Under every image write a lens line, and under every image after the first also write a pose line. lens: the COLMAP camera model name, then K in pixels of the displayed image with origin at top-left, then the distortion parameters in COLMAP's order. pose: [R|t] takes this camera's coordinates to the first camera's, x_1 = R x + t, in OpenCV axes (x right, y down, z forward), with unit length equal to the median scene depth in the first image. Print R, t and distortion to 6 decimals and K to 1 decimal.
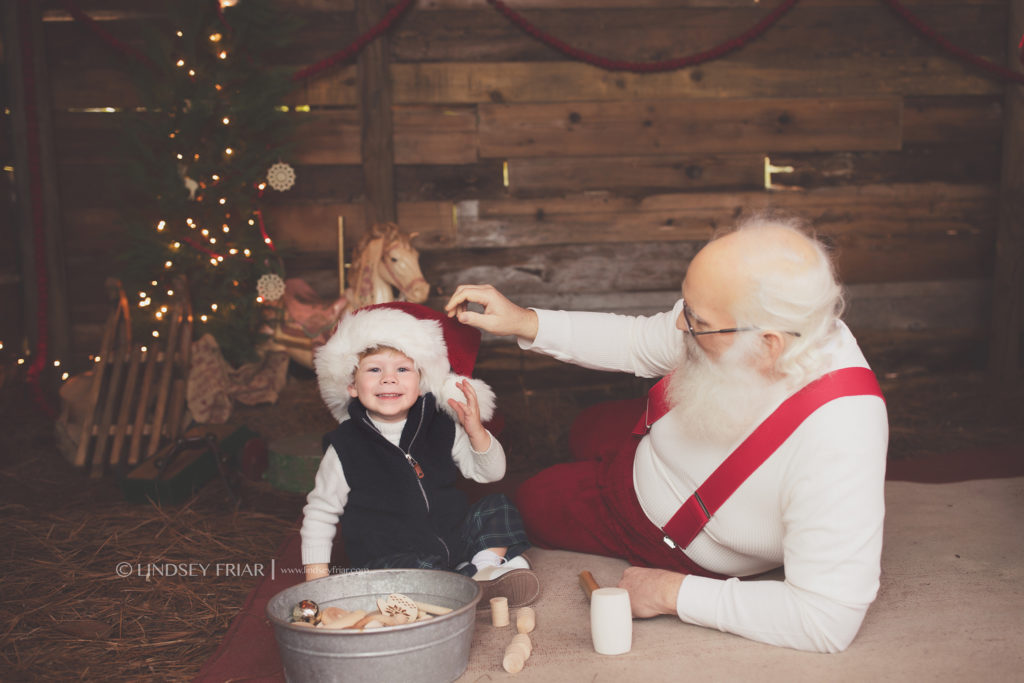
lens RADIAL K [[980.0, 0, 512.8], [0, 980.0, 344.6], [0, 0, 1]] dist [-0.017312, 0.000000]
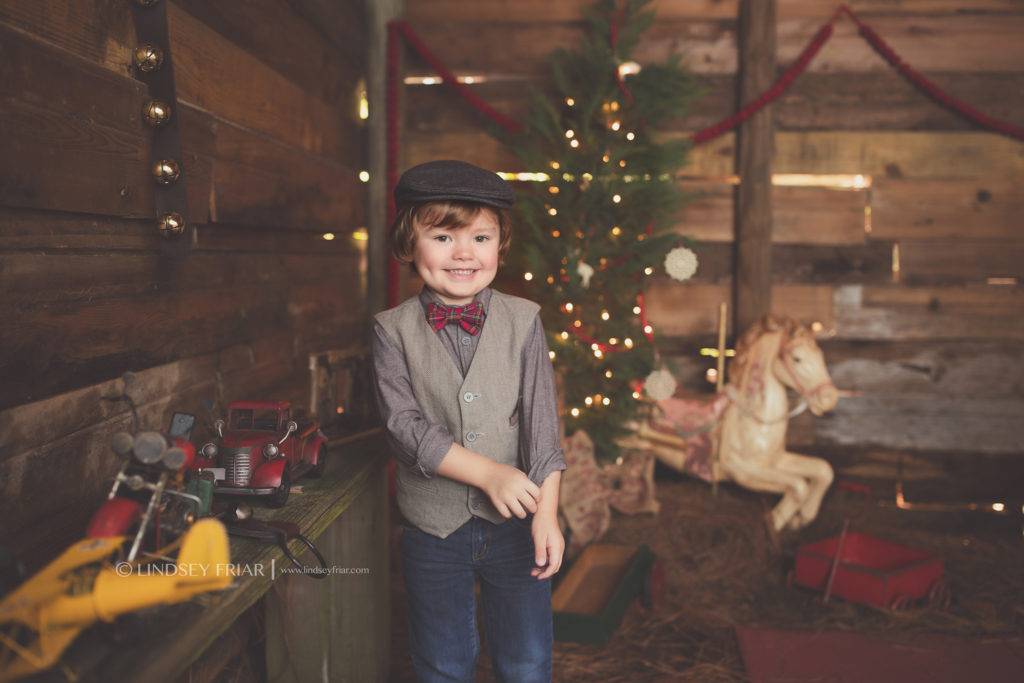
lens RADIAL K [[980.0, 0, 510.8], [0, 980.0, 343.2], [0, 0, 1]] dist [-0.017312, 0.000000]
pose [[0.986941, 0.046287, -0.154290, -0.213768], [-0.050633, 0.998420, -0.024359, -0.059318], [0.152919, 0.031853, 0.987725, 0.082896]]
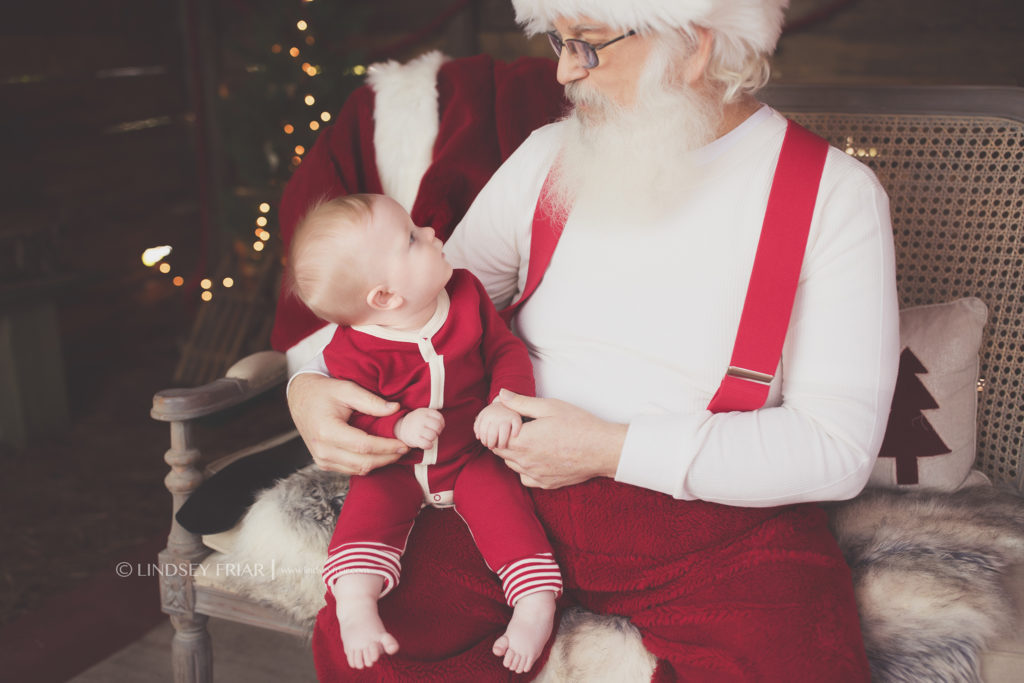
lens RADIAL K [[980.0, 0, 519.4], [0, 980.0, 338.6], [0, 0, 1]] dist [-0.017312, 0.000000]
pose [[0.912584, 0.142937, -0.383091, 0.366312], [-0.071857, 0.978390, 0.193878, -0.168819], [0.402525, -0.149402, 0.903135, 0.013636]]
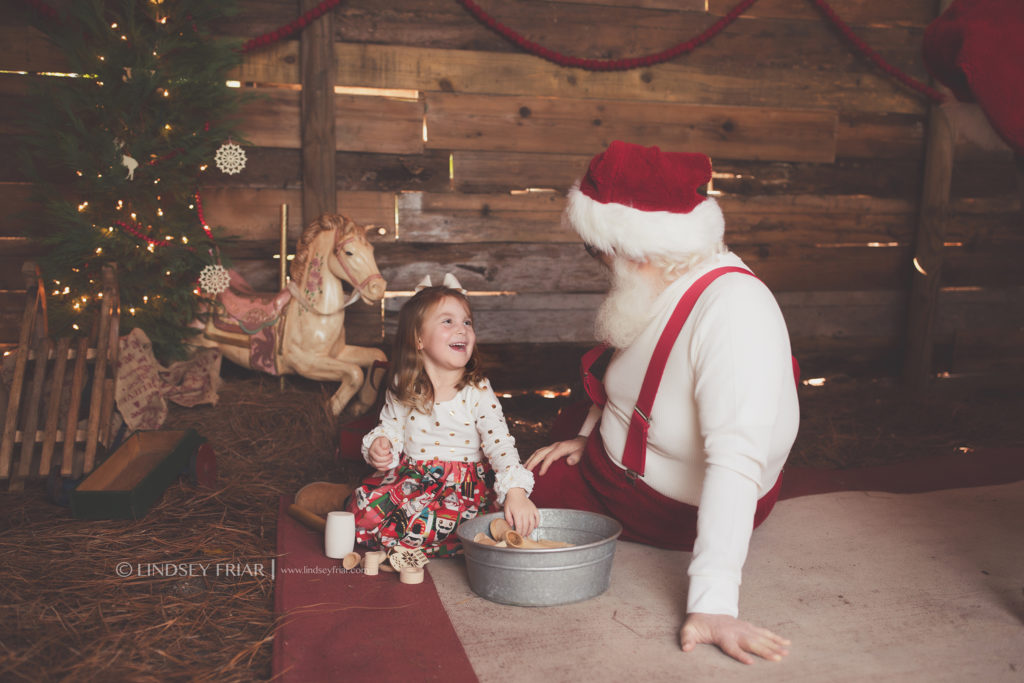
lens RADIAL K [[980.0, 0, 508.2], [0, 980.0, 339.8], [0, 0, 1]] dist [-0.017312, 0.000000]
pose [[0.984579, 0.020756, 0.173707, -0.117567], [-0.021992, 0.999745, 0.005194, -0.011192], [-0.173554, -0.008934, 0.984784, 0.046434]]
